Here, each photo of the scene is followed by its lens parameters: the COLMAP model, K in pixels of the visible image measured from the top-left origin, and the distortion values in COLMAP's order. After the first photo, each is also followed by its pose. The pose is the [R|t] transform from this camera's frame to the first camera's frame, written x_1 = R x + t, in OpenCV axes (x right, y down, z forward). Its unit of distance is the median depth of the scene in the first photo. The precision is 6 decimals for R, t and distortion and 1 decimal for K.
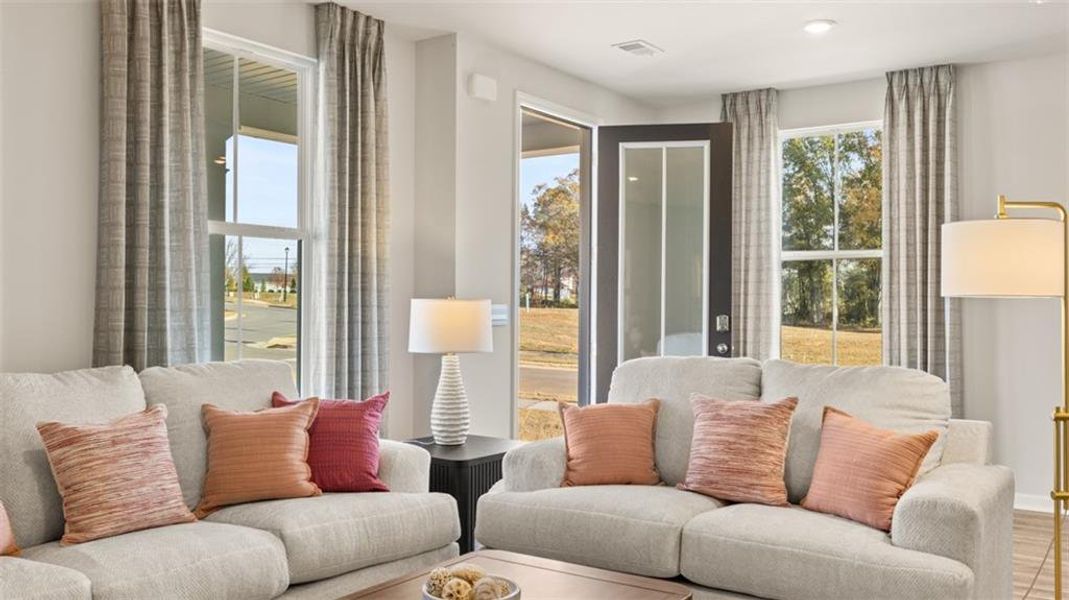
lens RADIAL K [[924.4, 0, 530.2], [0, 924.4, 297.5], [0, 0, 1]] dist [0.001230, -0.006152]
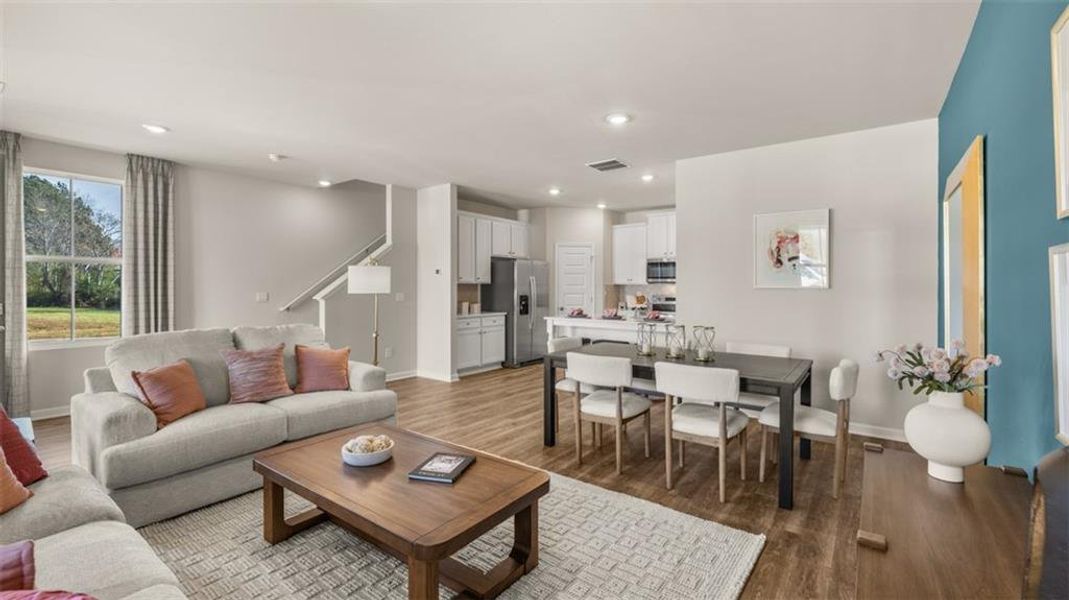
lens RADIAL K [[447.9, 0, 539.9], [0, 447.9, 291.0], [0, 0, 1]] dist [-0.000168, -0.000344]
pose [[0.026868, -0.013835, 0.999543, -0.531249], [-0.012641, 0.999820, 0.014179, -0.021856], [-0.999559, -0.013016, 0.026688, 0.311315]]
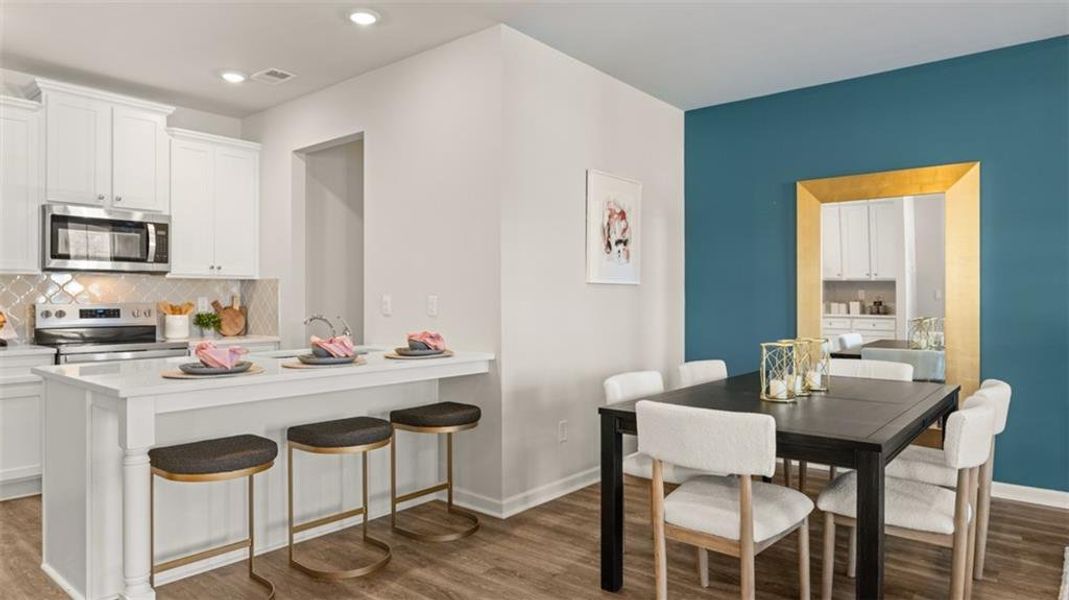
lens RADIAL K [[651.0, 0, 528.5], [0, 651.0, 298.2], [0, 0, 1]] dist [-0.003678, 0.001993]
pose [[-0.995499, -0.004307, 0.094676, 0.486991], [-0.005227, 0.999941, -0.009473, 0.011351], [-0.094629, -0.009925, -0.995463, 0.797952]]
